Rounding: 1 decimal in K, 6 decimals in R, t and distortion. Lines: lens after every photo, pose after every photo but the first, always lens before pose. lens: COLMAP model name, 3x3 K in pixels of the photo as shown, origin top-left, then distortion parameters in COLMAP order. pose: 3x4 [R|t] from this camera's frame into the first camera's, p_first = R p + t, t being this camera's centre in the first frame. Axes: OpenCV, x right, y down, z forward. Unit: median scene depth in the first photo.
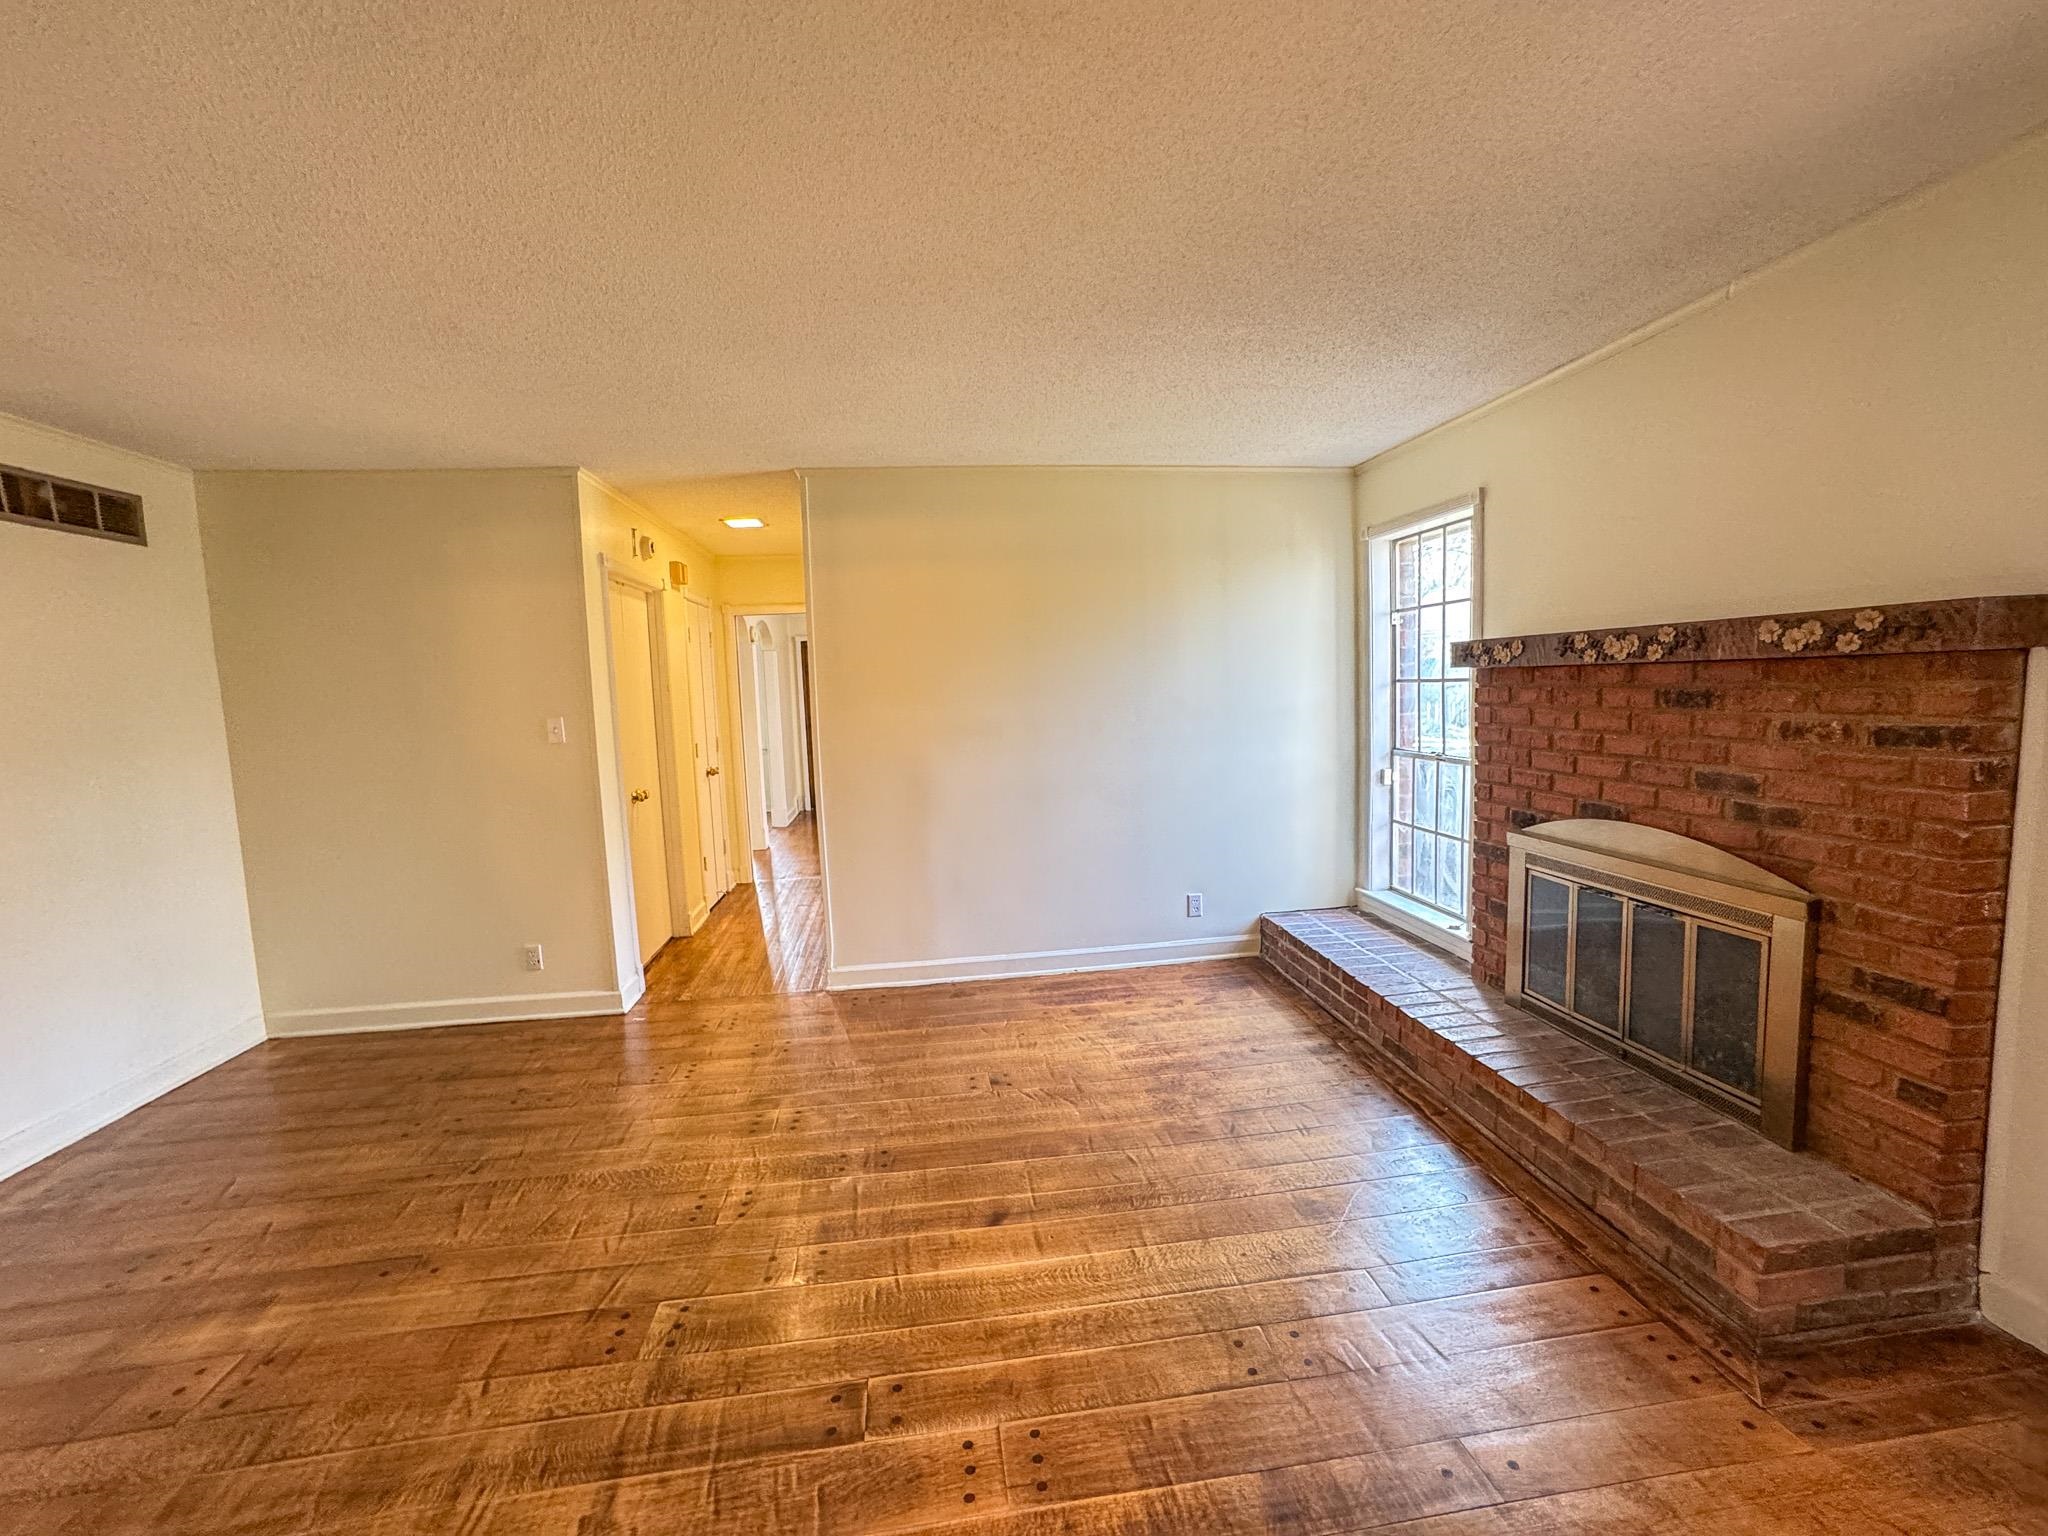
lens RADIAL K [[860.7, 0, 1029.0], [0, 860.7, 763.6], [0, 0, 1]] dist [-0.069241, 0.033063]
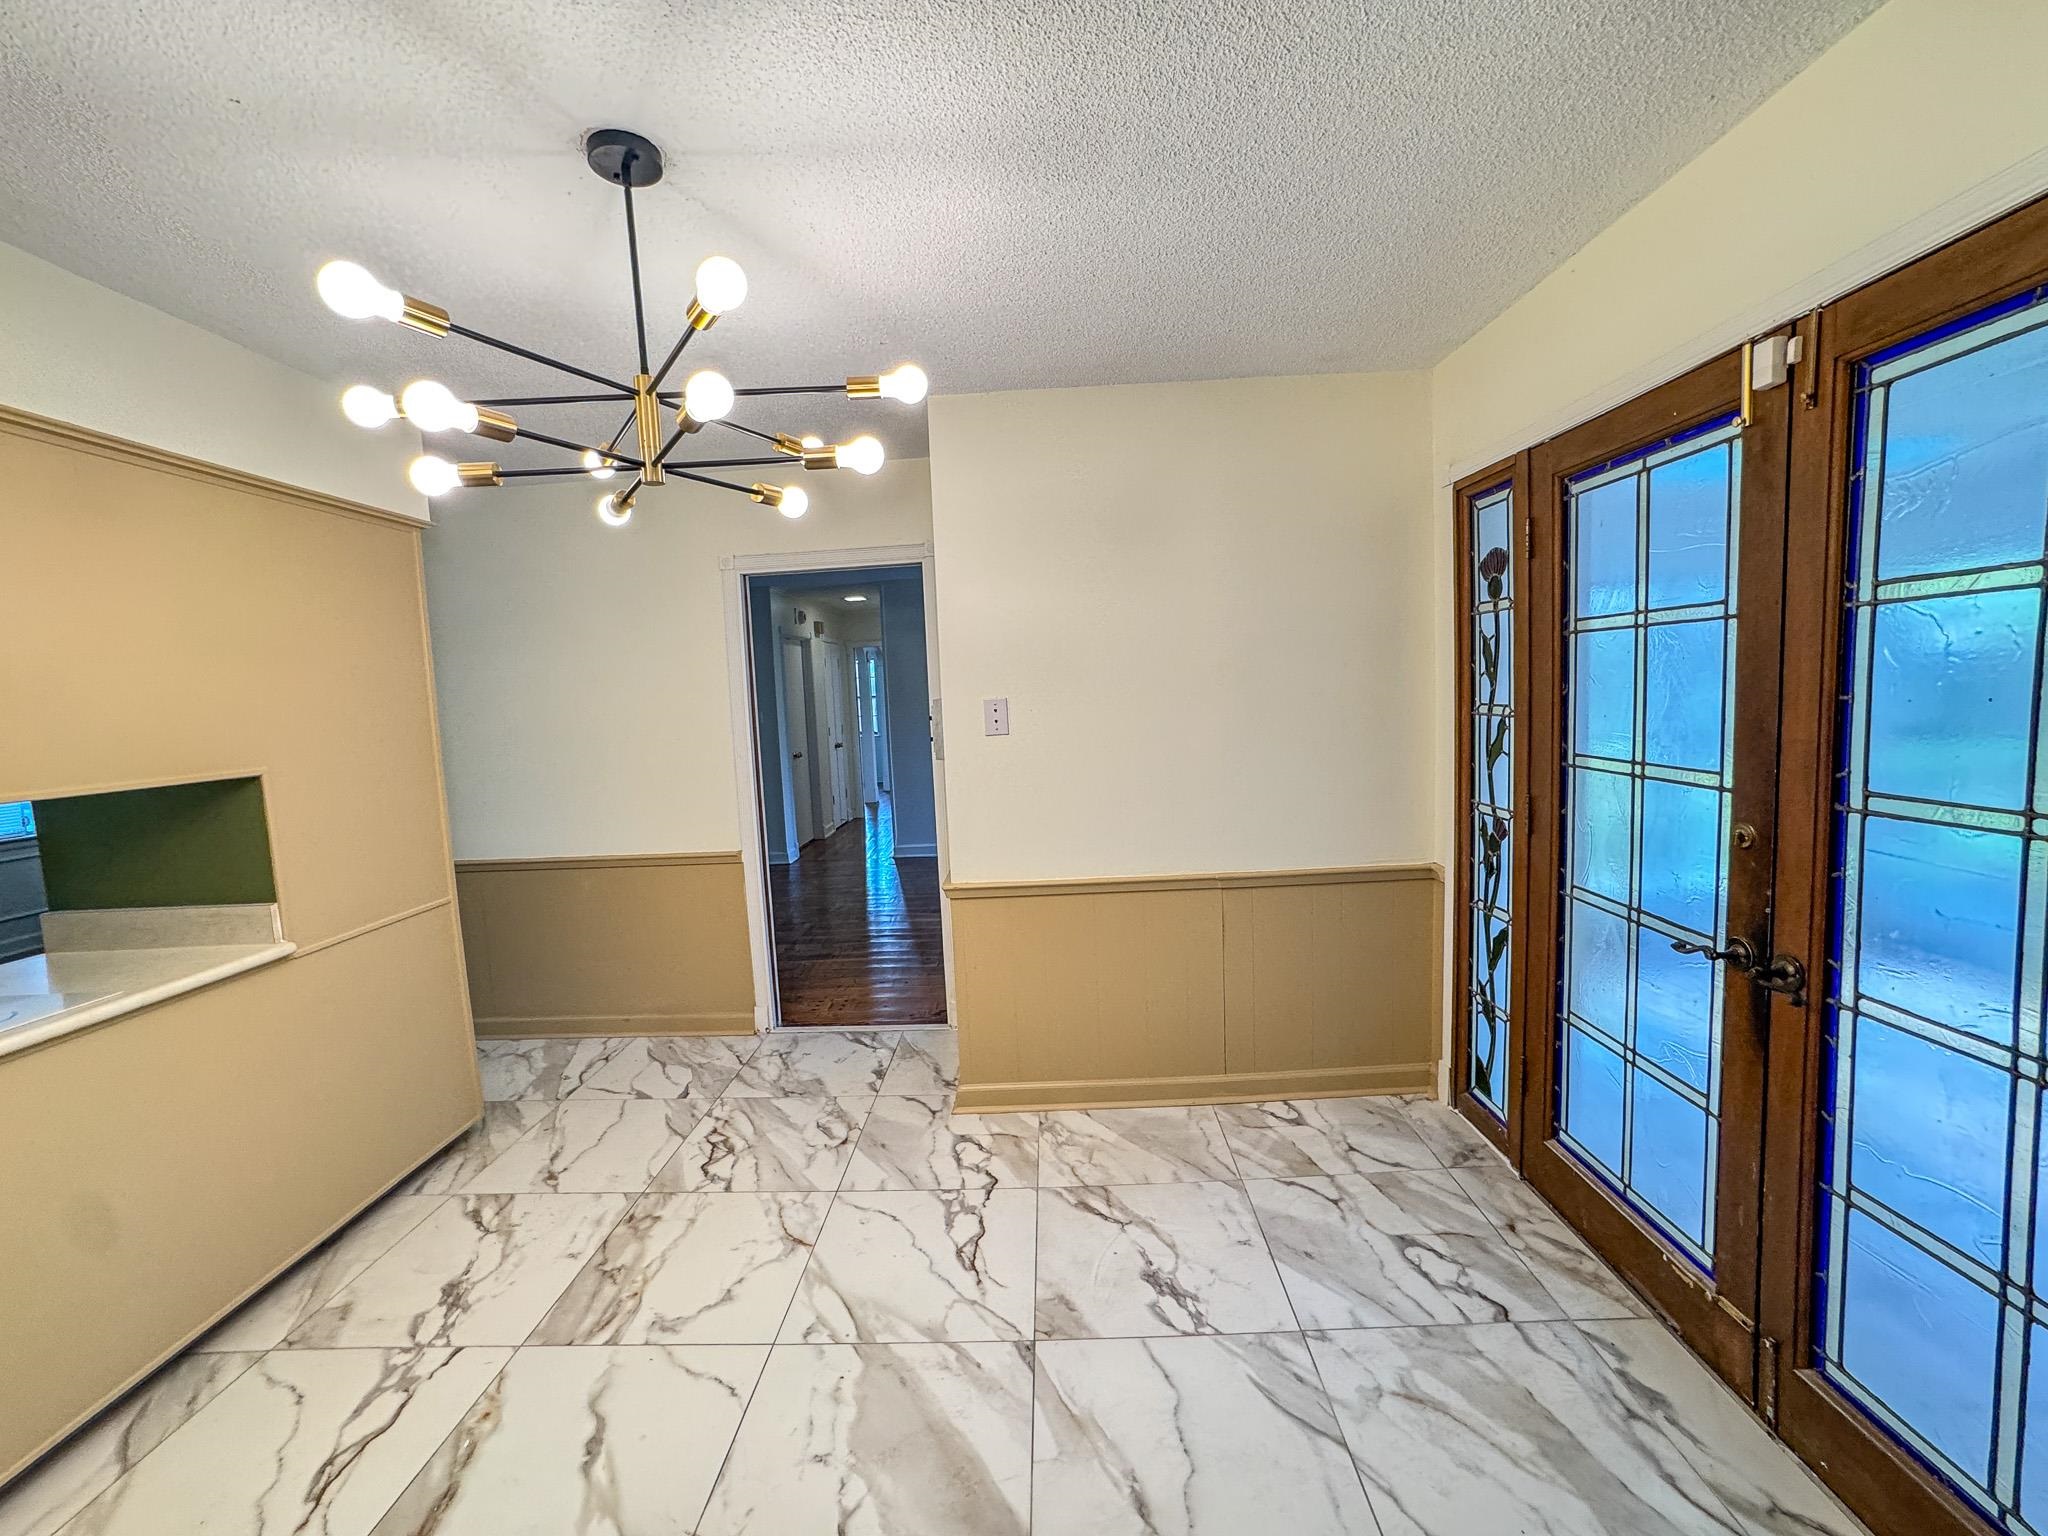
lens RADIAL K [[860.7, 0, 1029.0], [0, 860.7, 763.6], [0, 0, 1]] dist [-0.069241, 0.033063]
pose [[0.987885, 0.007865, -0.154986, 0.259608], [-0.009403, 0.999914, -0.009191, 0.062211], [0.154901, 0.010537, 0.987874, -0.602594]]
